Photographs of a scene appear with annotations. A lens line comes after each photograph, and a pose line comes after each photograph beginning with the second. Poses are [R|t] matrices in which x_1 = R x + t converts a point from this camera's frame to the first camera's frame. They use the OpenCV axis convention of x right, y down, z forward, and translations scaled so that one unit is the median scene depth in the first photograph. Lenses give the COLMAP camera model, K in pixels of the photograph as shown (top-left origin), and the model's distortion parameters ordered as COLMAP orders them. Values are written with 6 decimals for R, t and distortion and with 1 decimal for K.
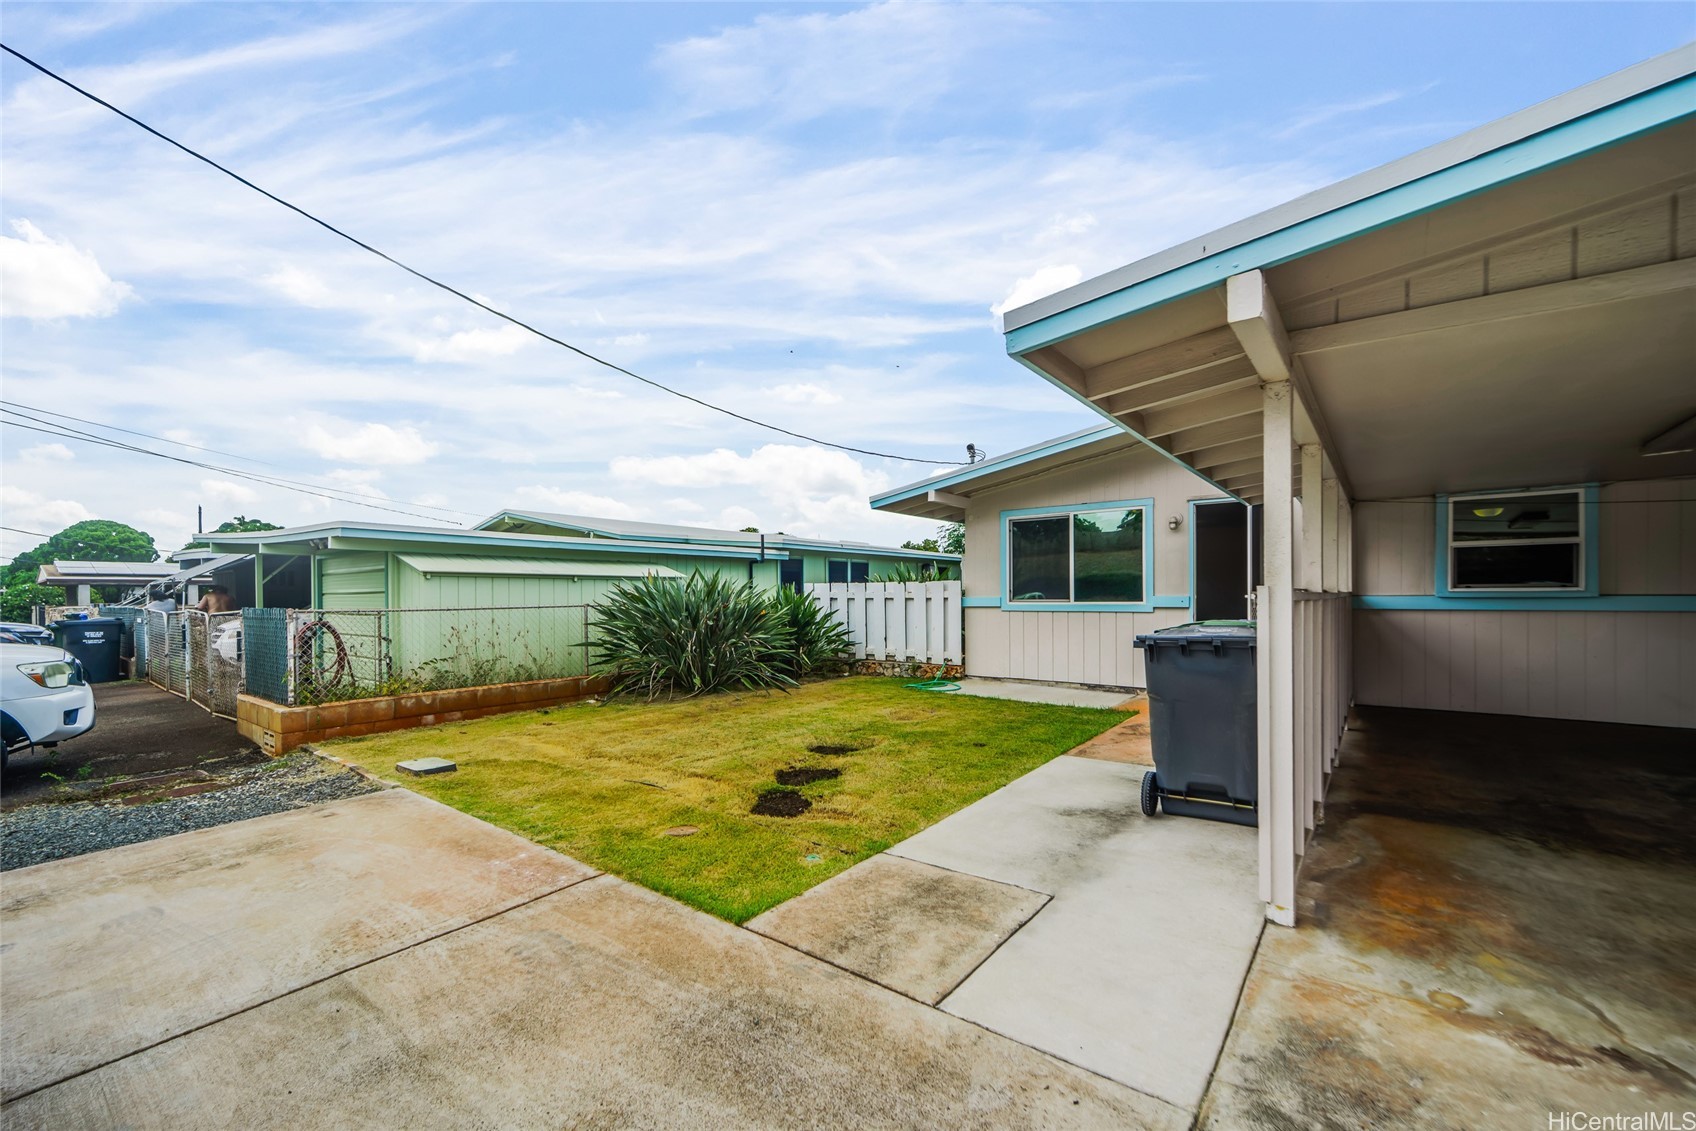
lens RADIAL K [[688.0, 0, 848.0], [0, 688.0, 598.7], [0, 0, 1]] dist [-0.000148, -0.000249]
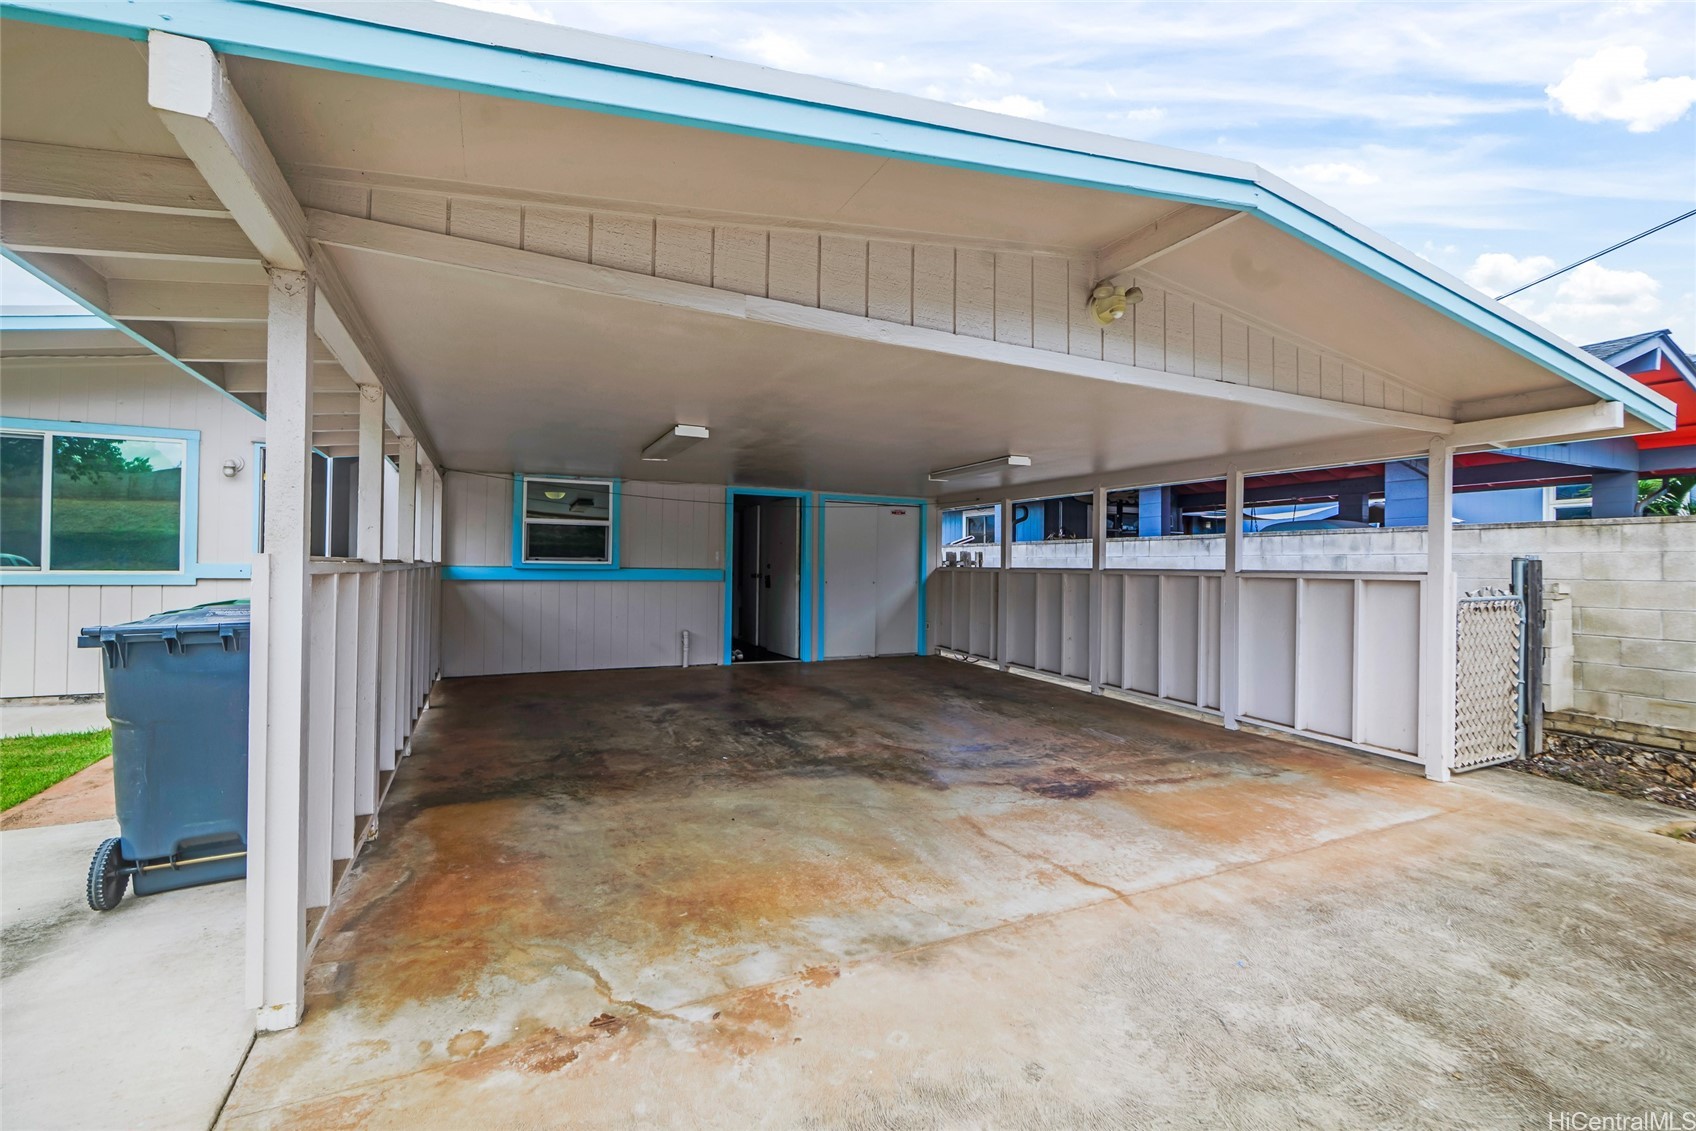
lens RADIAL K [[705.3, 0, 819.6], [0, 705.3, 561.2], [0, 0, 1]] dist [-0.000440, -0.000170]
pose [[0.457541, 0.017704, 0.889012, 0.127648], [-0.010848, 0.999838, -0.014328, -0.003943], [-0.889123, -0.003088, 0.457659, 0.094982]]
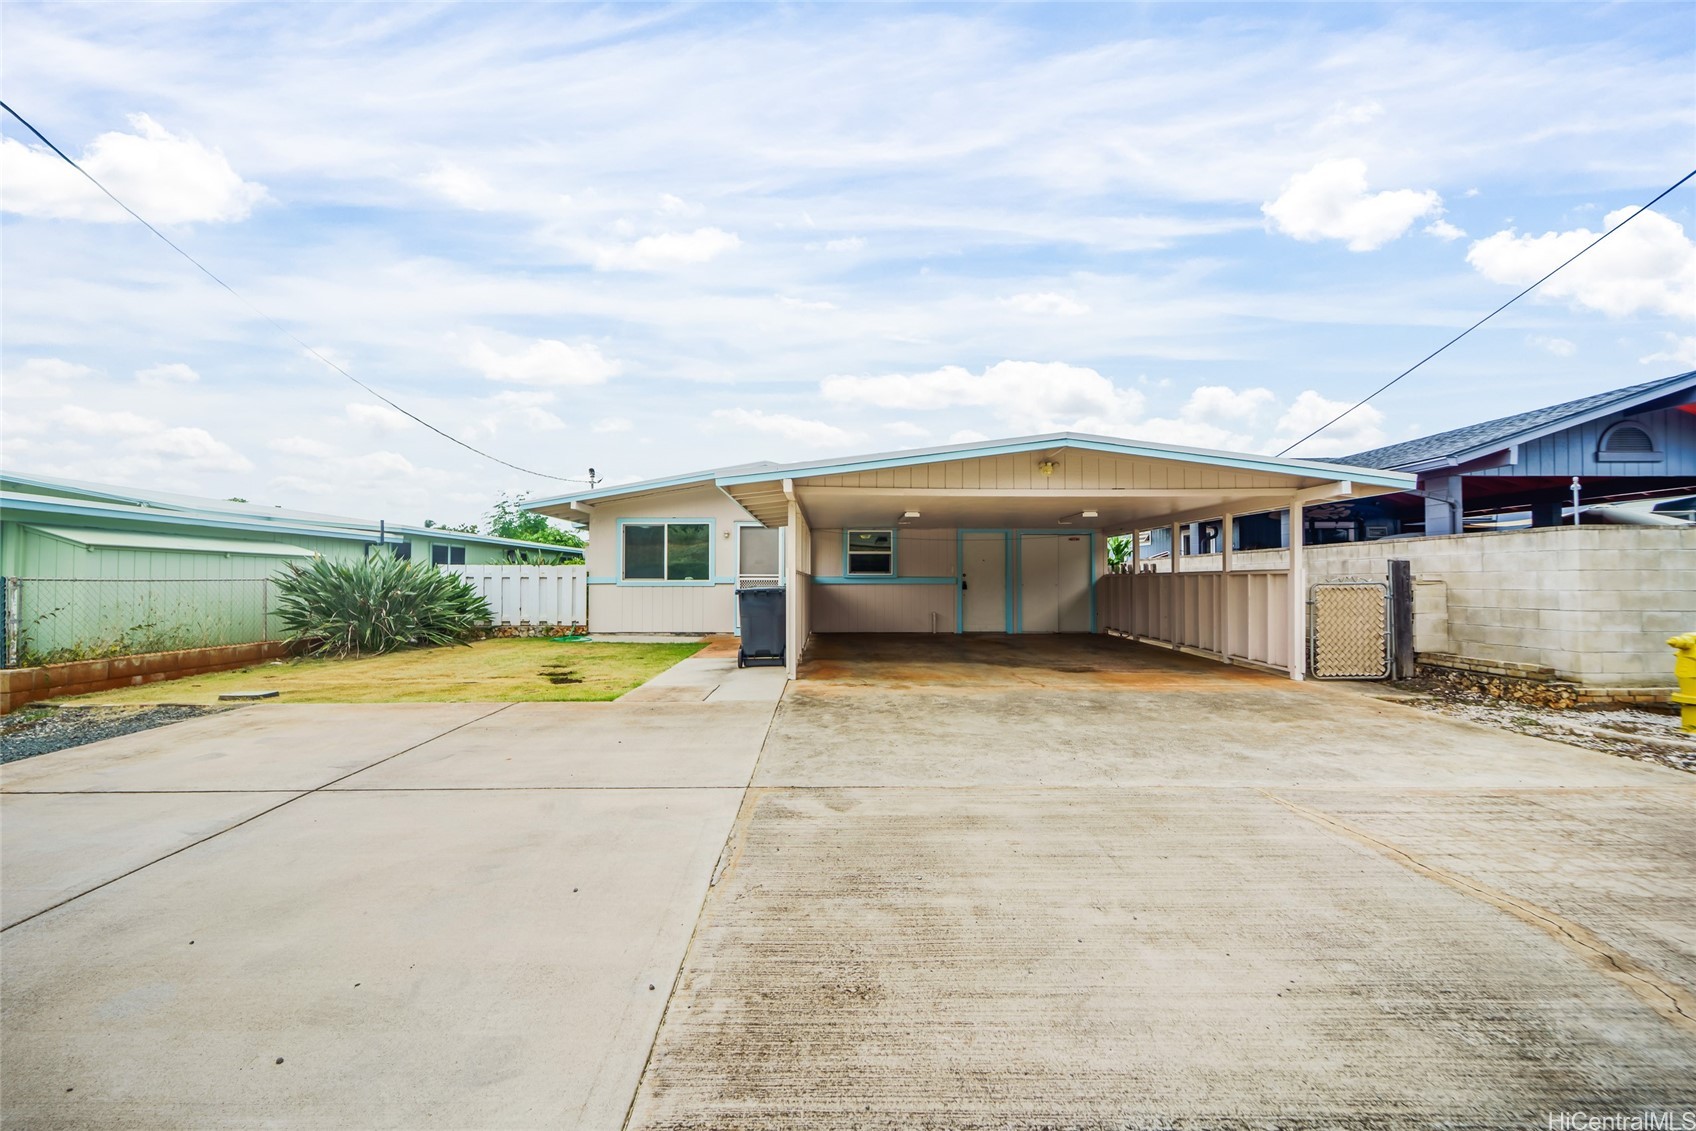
lens RADIAL K [[688.0, 0, 848.0], [0, 688.0, 598.7], [0, 0, 1]] dist [-0.000148, -0.000249]
pose [[0.773029, -0.009088, 0.634306, -0.621204], [-0.001545, 0.999867, 0.016208, 0.037280], [-0.634369, -0.013509, 0.772912, -0.841309]]
